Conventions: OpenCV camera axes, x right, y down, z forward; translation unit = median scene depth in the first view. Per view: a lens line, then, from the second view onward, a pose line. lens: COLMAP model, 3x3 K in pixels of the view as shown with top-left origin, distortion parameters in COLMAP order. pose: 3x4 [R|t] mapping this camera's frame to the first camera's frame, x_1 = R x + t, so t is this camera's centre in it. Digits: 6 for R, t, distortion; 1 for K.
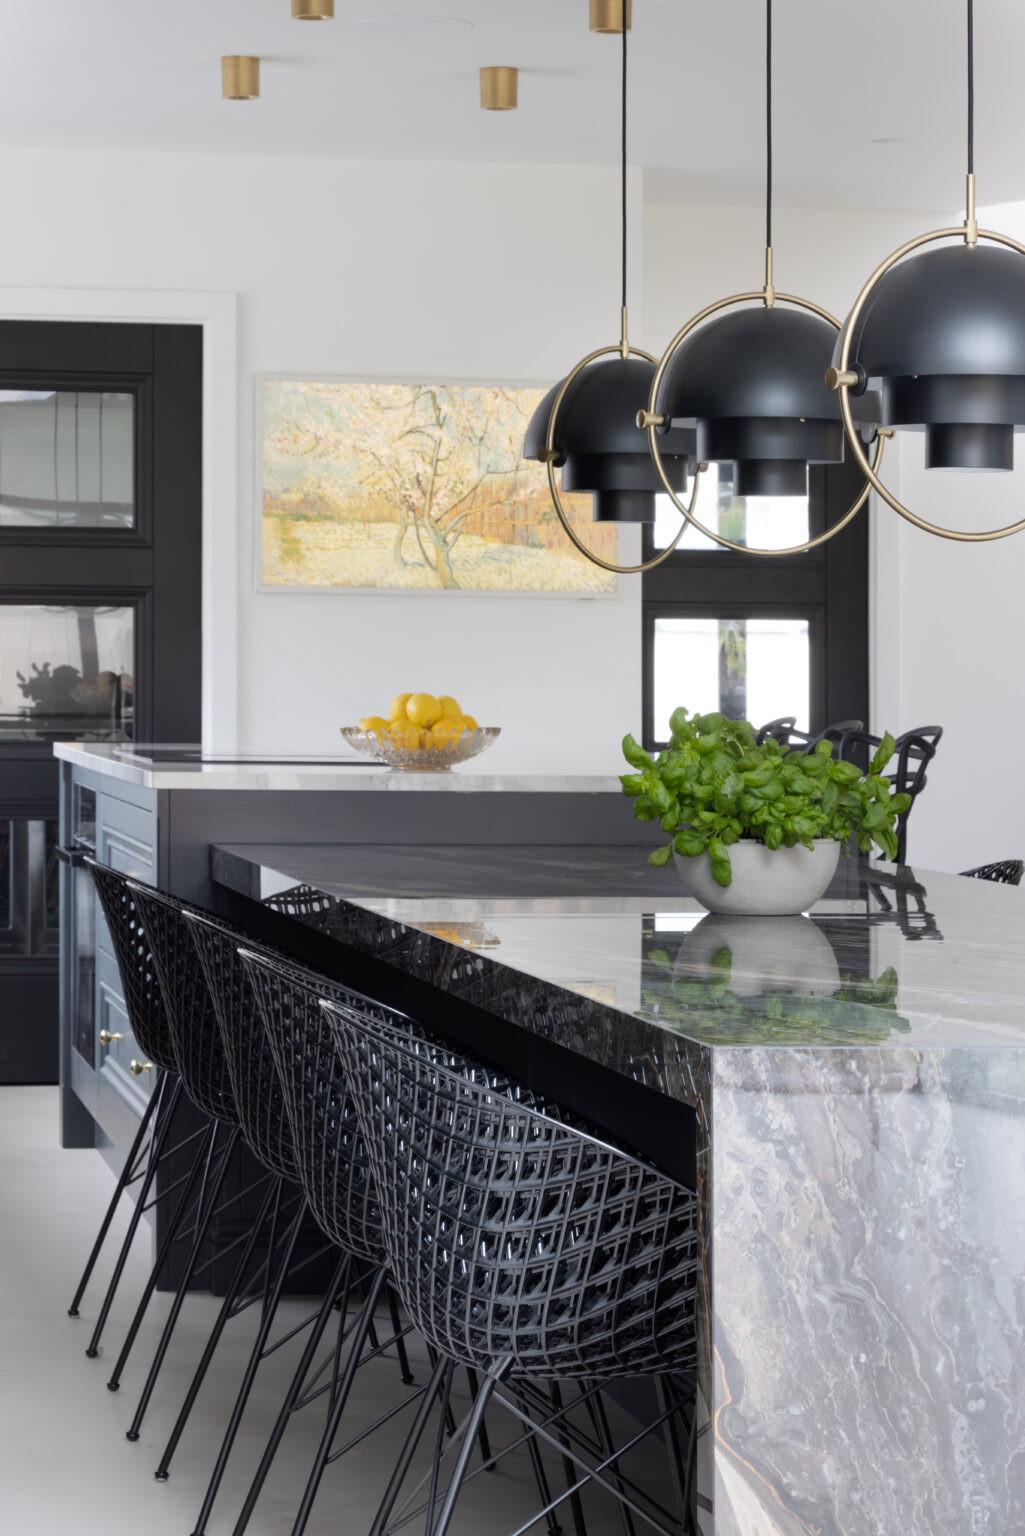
lens RADIAL K [[3393.8, 0, 504.9], [0, 3393.8, 778.7], [0, 0, 1]] dist [0.085923, 0.000000]
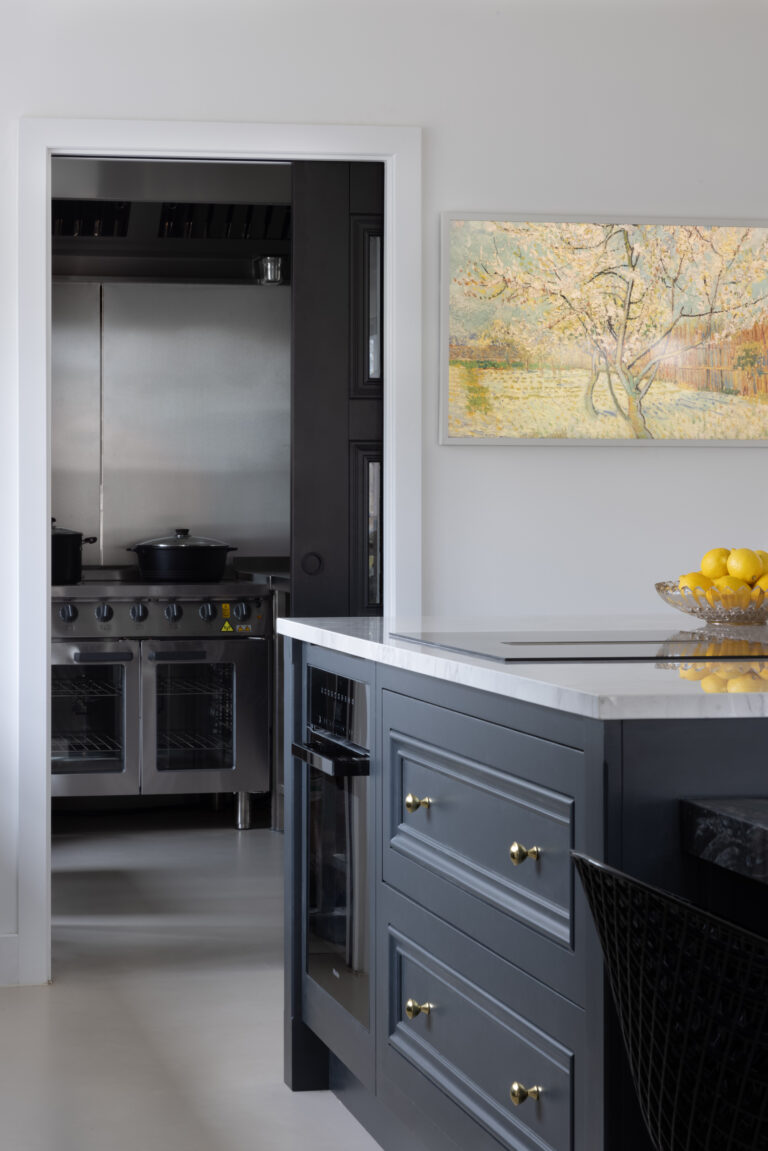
lens RADIAL K [[2543.1, 0, 390.9], [0, 2543.1, 567.7], [0, 0, 1]] dist [0.085923, 0.000000]
pose [[0.999896, -0.011641, -0.008458, -0.081658], [0.011544, 0.999869, -0.011388, -0.012748], [0.008589, 0.011290, 0.999899, 0.291673]]
